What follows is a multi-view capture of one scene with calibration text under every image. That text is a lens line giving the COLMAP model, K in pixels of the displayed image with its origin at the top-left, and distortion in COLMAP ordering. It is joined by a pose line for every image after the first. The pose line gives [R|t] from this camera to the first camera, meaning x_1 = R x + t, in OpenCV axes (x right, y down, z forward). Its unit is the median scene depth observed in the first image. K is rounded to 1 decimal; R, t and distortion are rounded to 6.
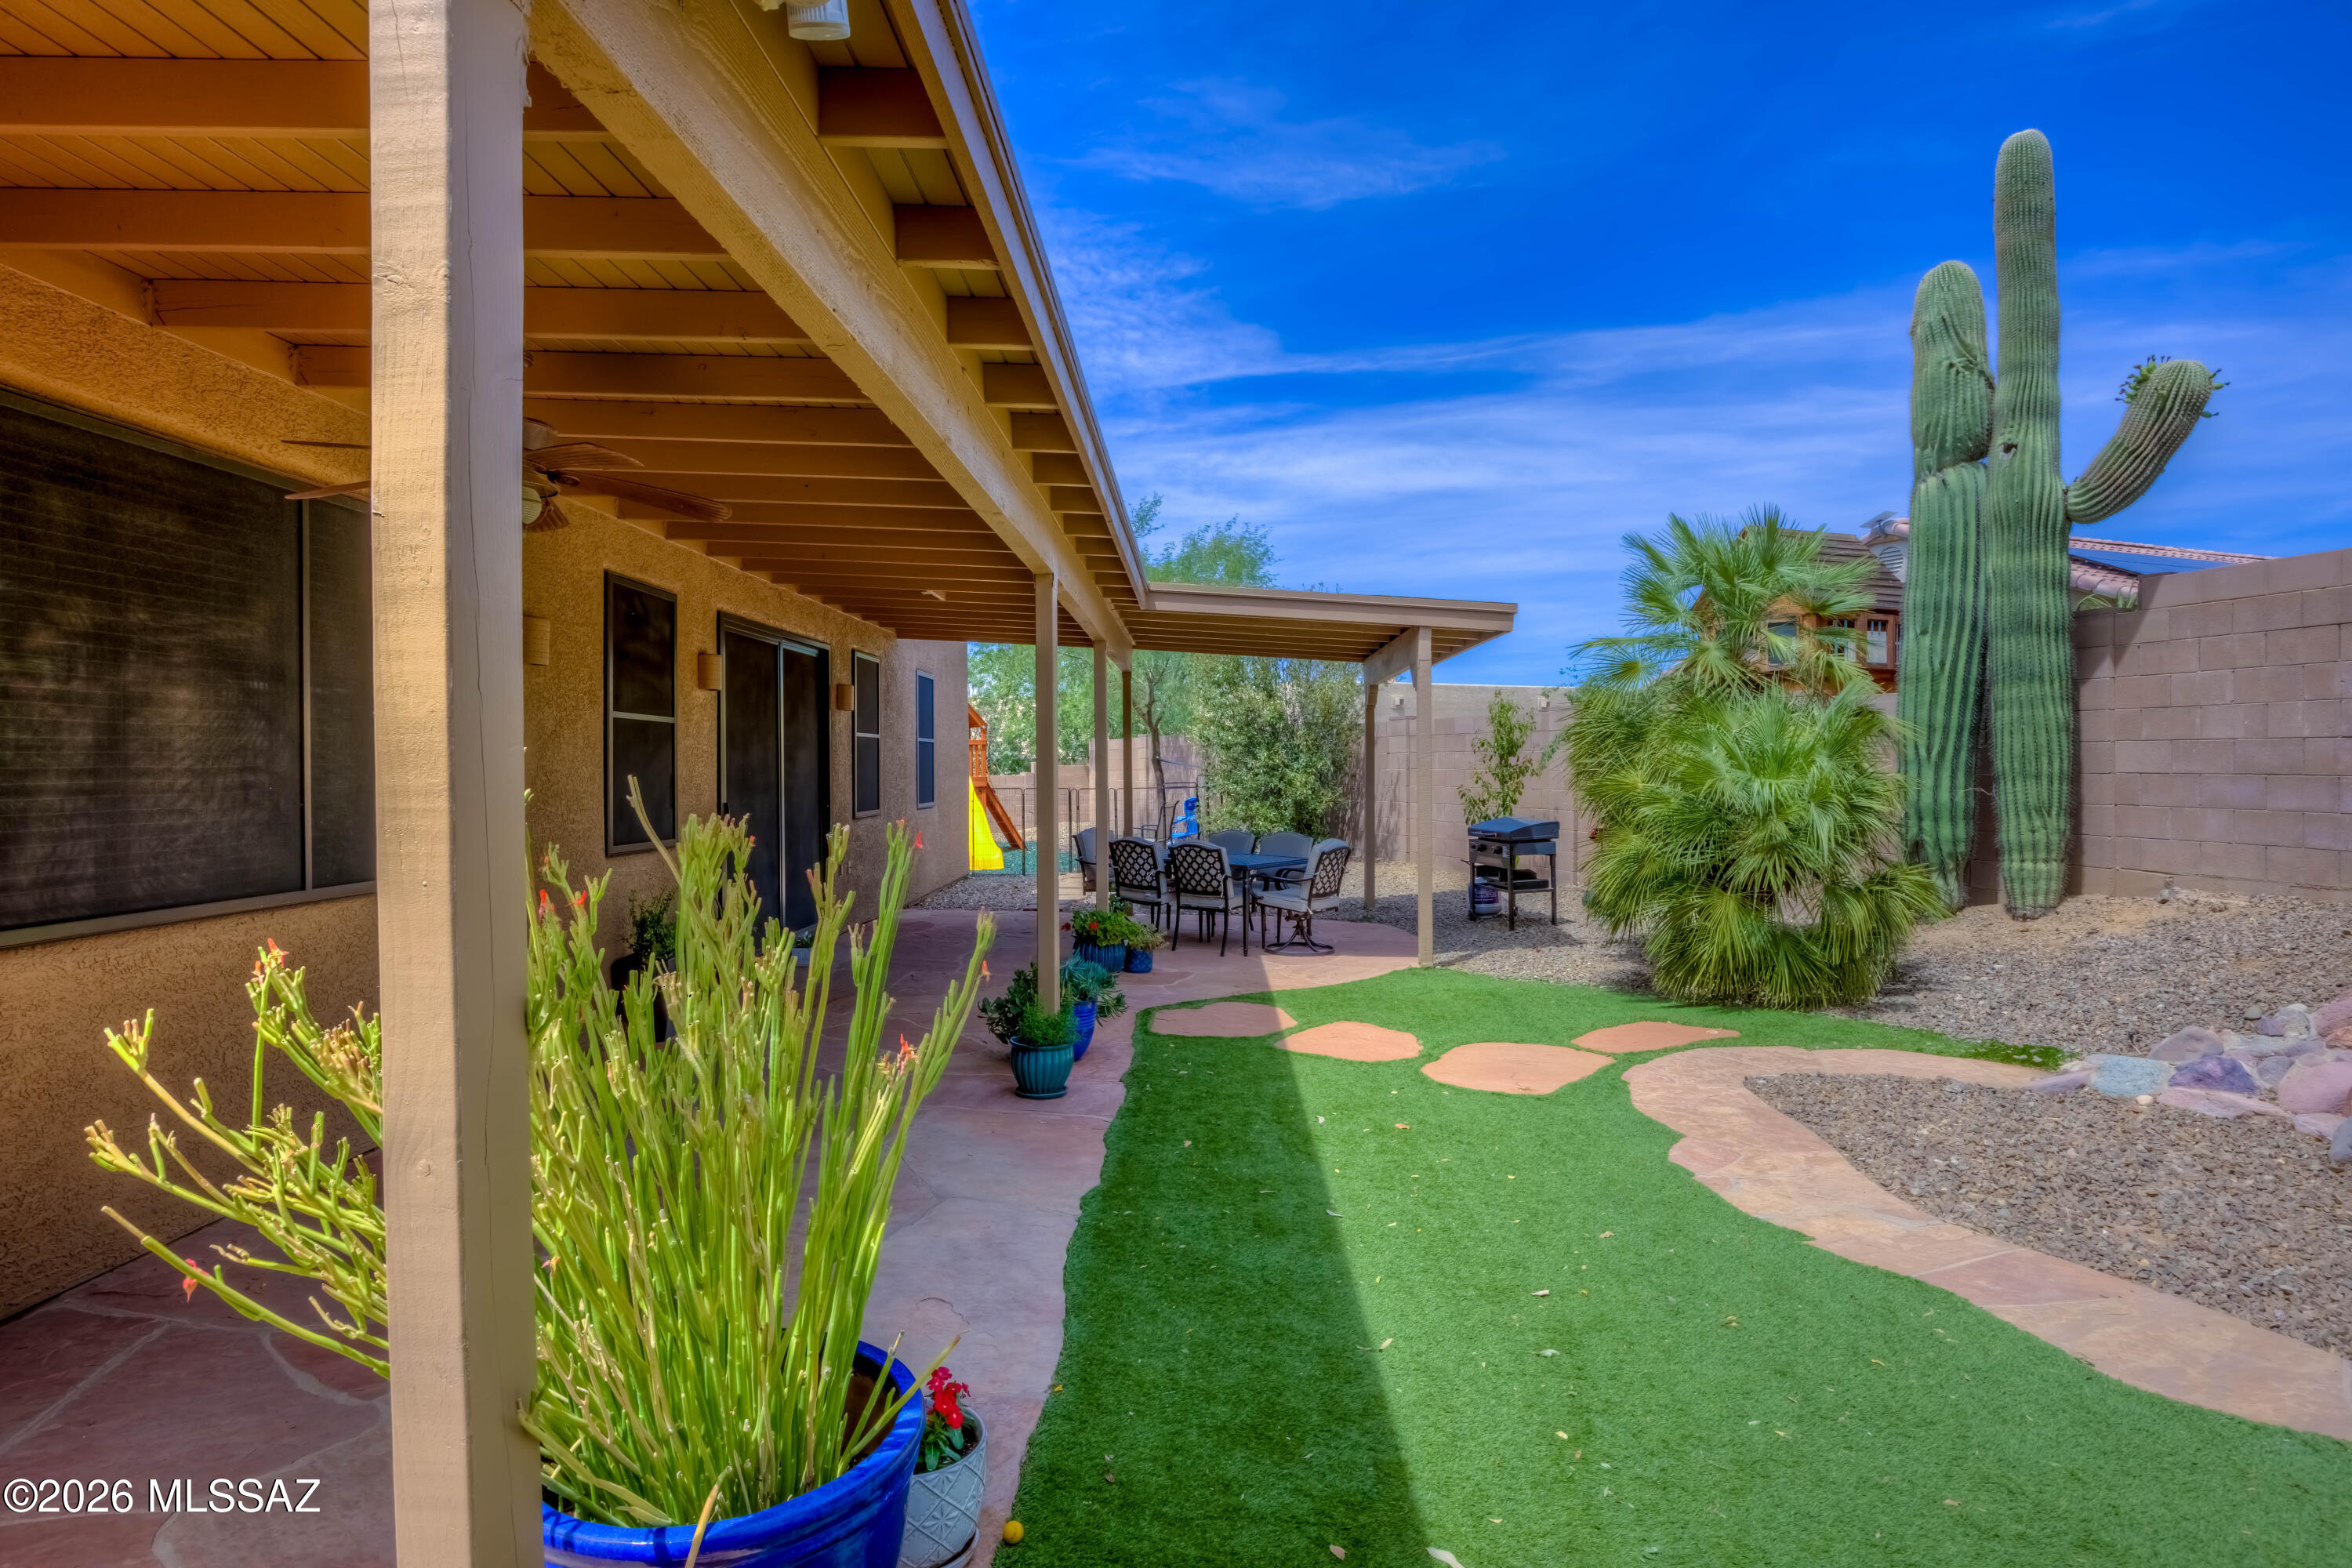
lens RADIAL K [[1458.5, 0, 1175.7], [0, 1458.5, 776.8], [0, 0, 1]] dist [-0.043831, 0.026254]
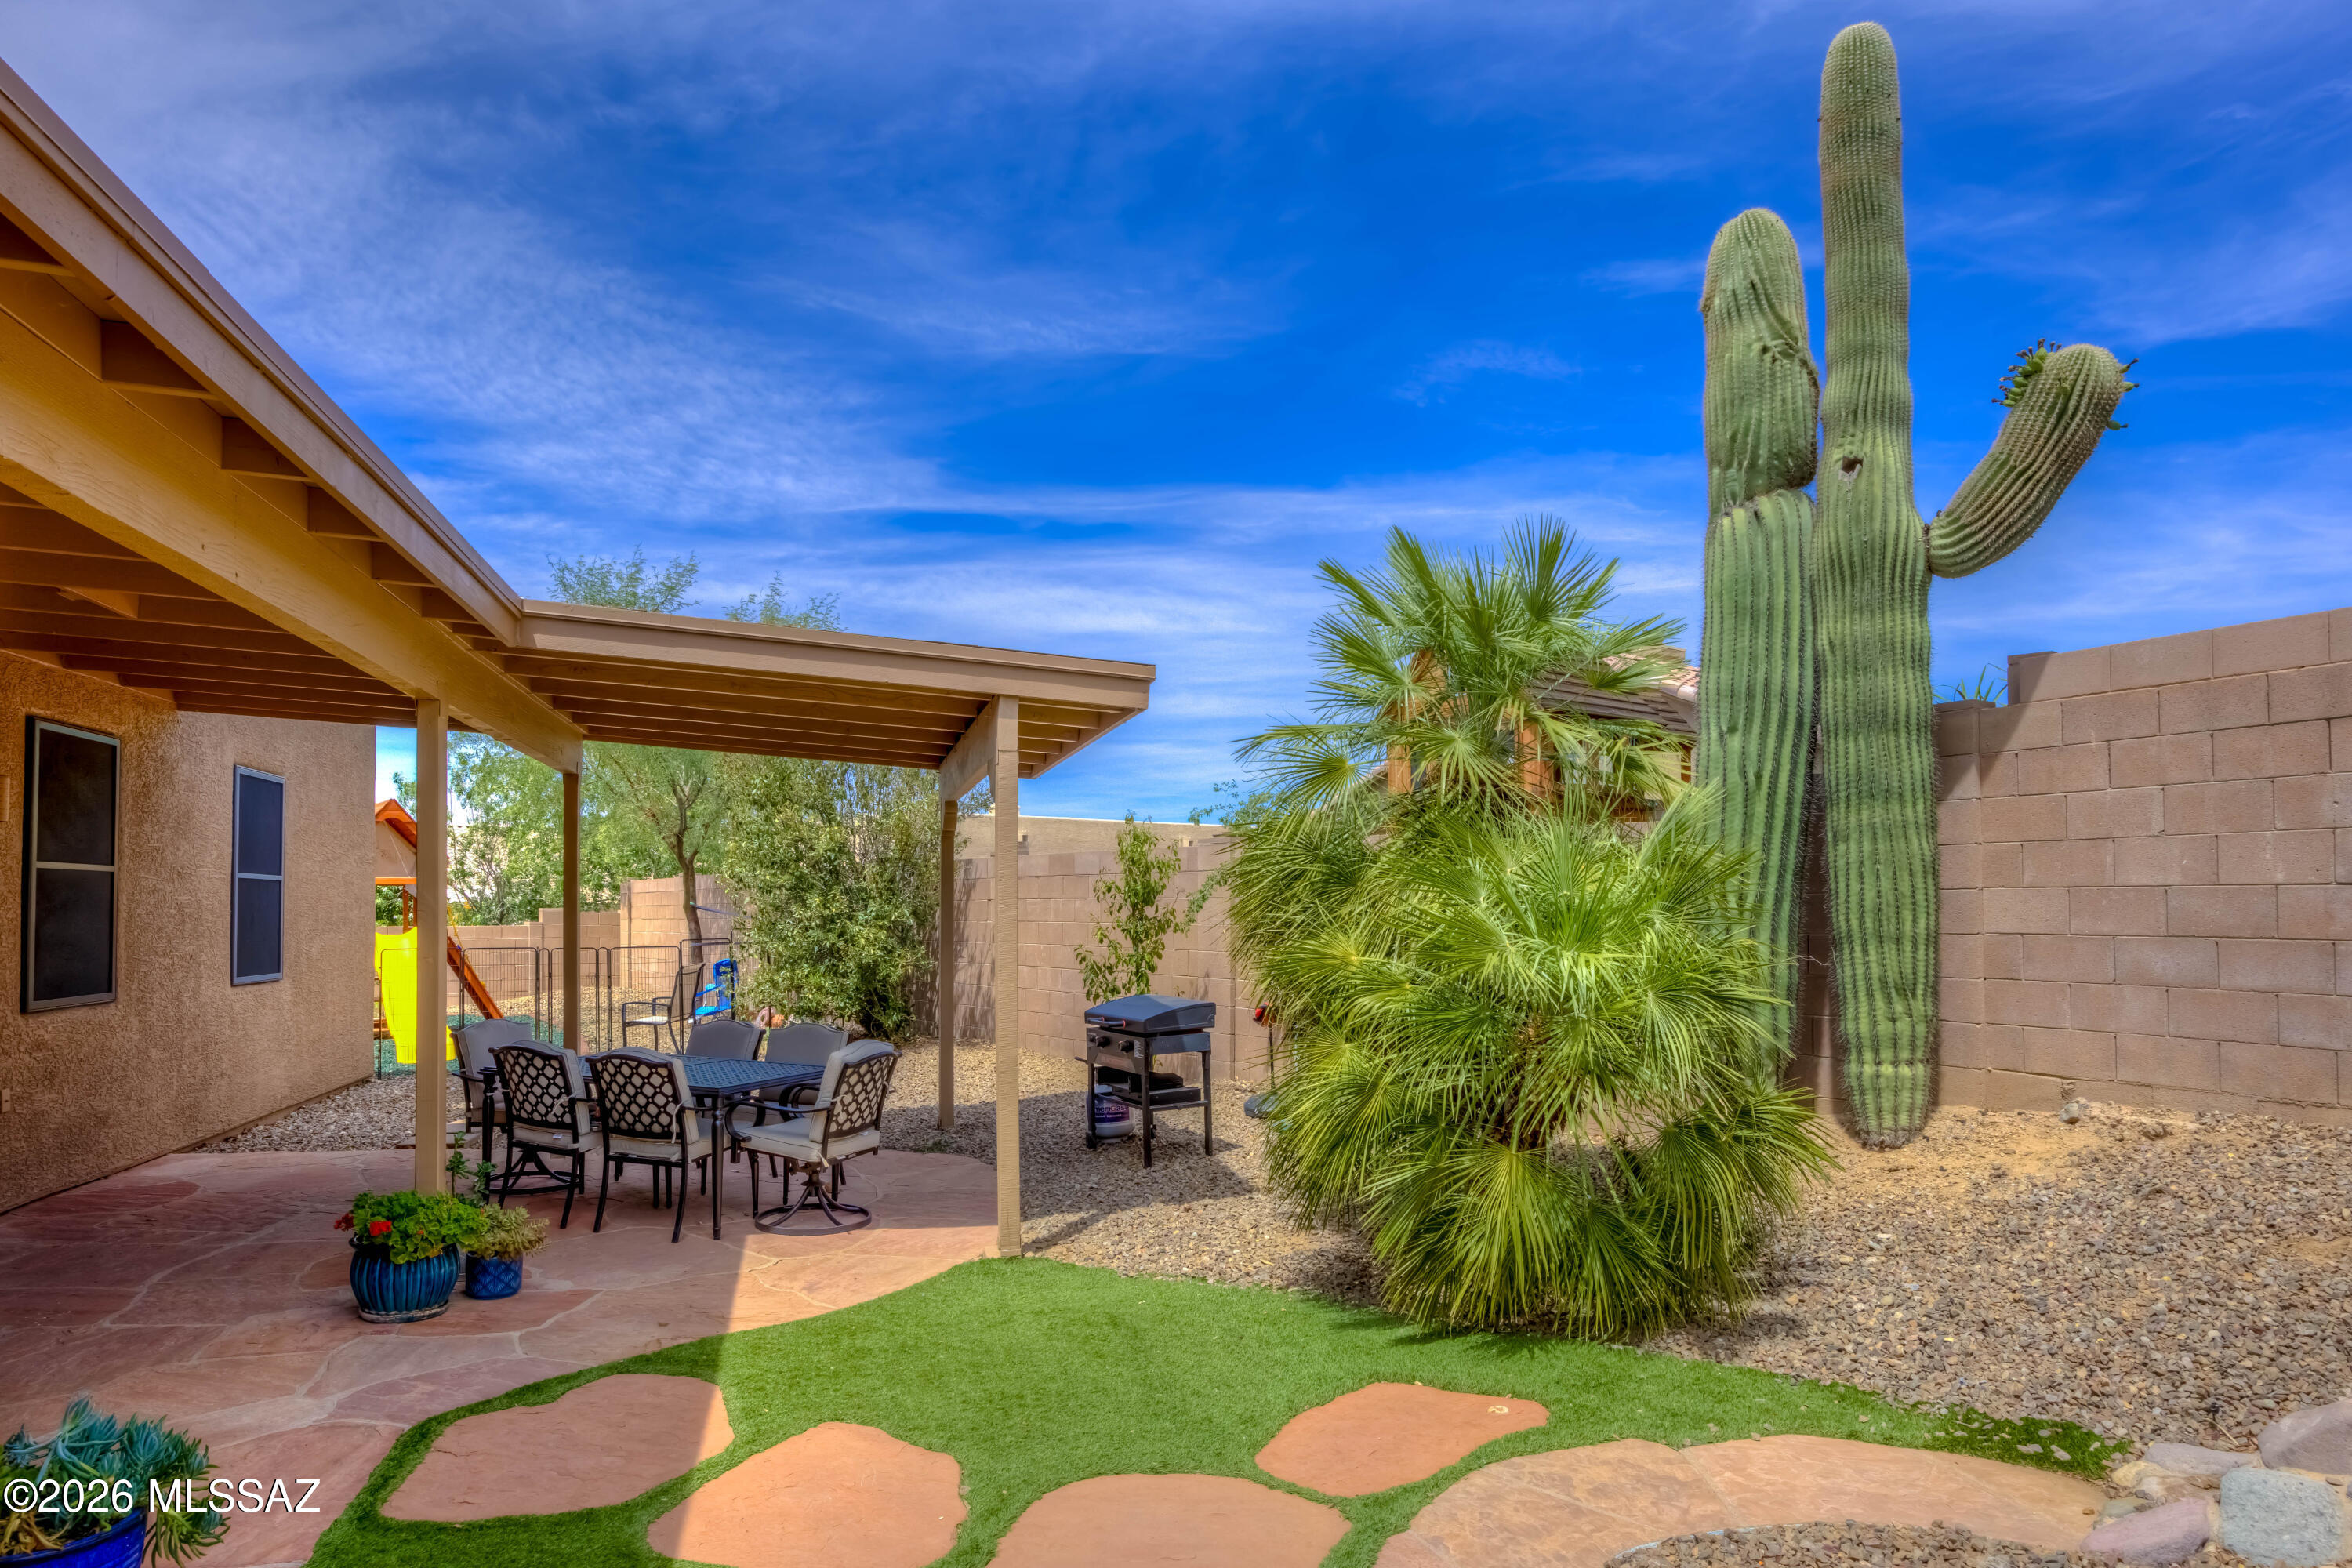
lens RADIAL K [[1458.5, 0, 1175.7], [0, 1458.5, 776.8], [0, 0, 1]] dist [-0.043831, 0.026254]
pose [[0.970242, 0.023604, 0.240986, 0.094766], [-0.000001, 0.995238, -0.097479, -0.010170], [-0.242139, 0.094578, 0.965621, 0.405045]]
